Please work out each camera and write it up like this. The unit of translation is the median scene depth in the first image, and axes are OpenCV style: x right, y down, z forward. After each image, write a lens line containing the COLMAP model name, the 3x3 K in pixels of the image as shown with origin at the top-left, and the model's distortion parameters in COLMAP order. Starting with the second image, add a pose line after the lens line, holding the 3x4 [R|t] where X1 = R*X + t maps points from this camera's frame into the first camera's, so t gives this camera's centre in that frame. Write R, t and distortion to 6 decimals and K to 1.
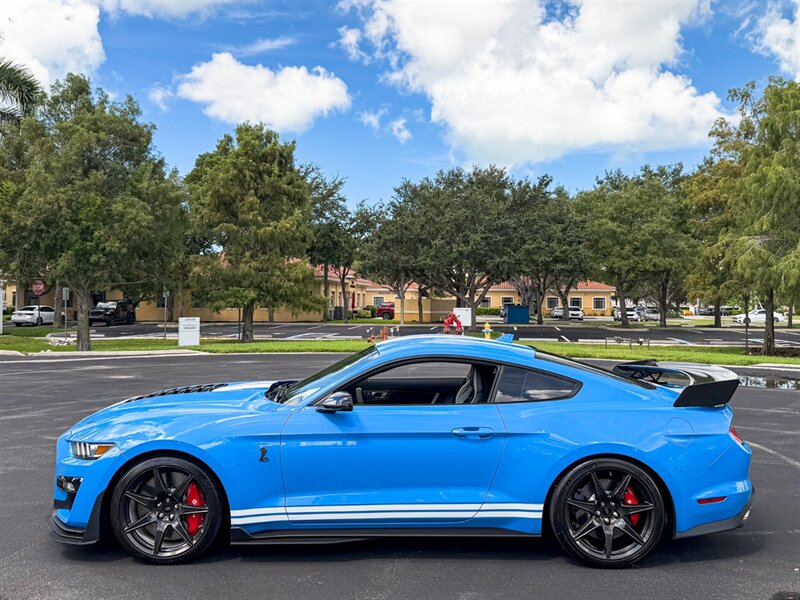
lens RADIAL K [[785.4, 0, 392.1], [0, 785.4, 272.6], [0, 0, 1]] dist [0.202202, -0.444624]
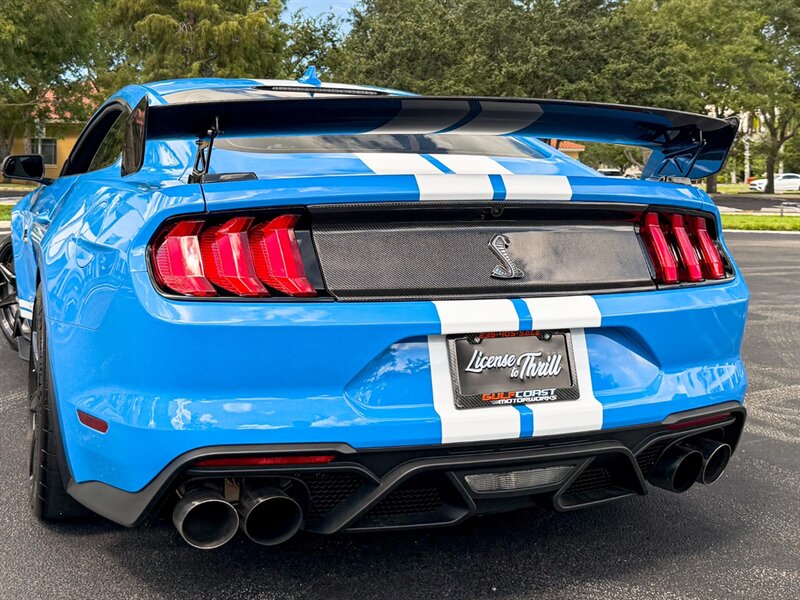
lens RADIAL K [[973.8, 0, 373.2], [0, 973.8, 204.6], [0, 0, 1]] dist [0.198275, -0.465441]
pose [[0.990616, 0.002417, 0.136653, -0.120759], [-0.012279, 0.997374, 0.071371, 0.021905], [-0.136122, -0.072379, 0.988045, 0.180352]]
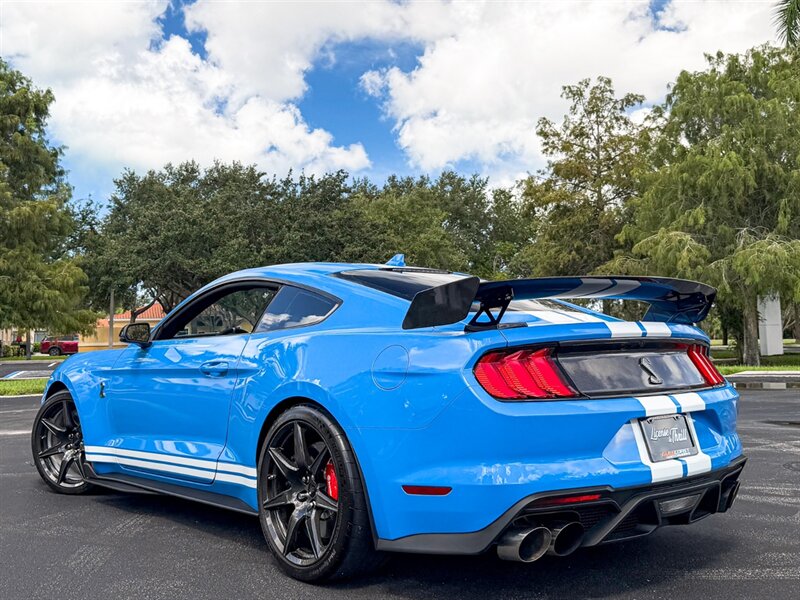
lens RADIAL K [[846.6, 0, 376.9], [0, 846.6, 233.7], [0, 0, 1]] dist [0.196348, -0.451472]
pose [[0.898292, 0.034147, 0.438071, -0.165407], [0.003917, 0.996314, -0.085694, 0.022627], [-0.439382, 0.078694, 0.894846, 0.170969]]
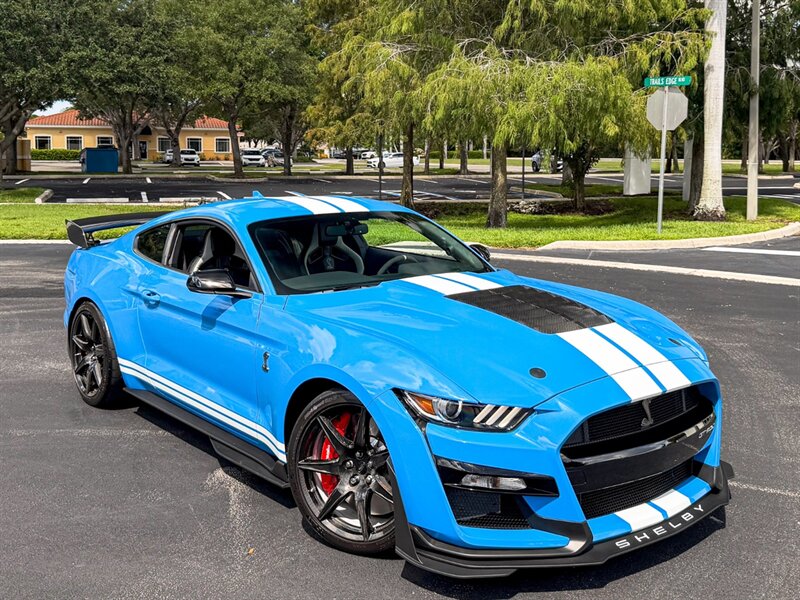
lens RADIAL K [[873.1, 0, 404.0], [0, 873.1, 217.4], [0, 0, 1]] dist [0.196774, -0.465075]
pose [[0.904756, -0.033645, 0.424600, 0.090441], [-0.017761, 0.993028, 0.116532, 0.007422], [-0.425560, -0.112974, 0.897850, 0.200541]]
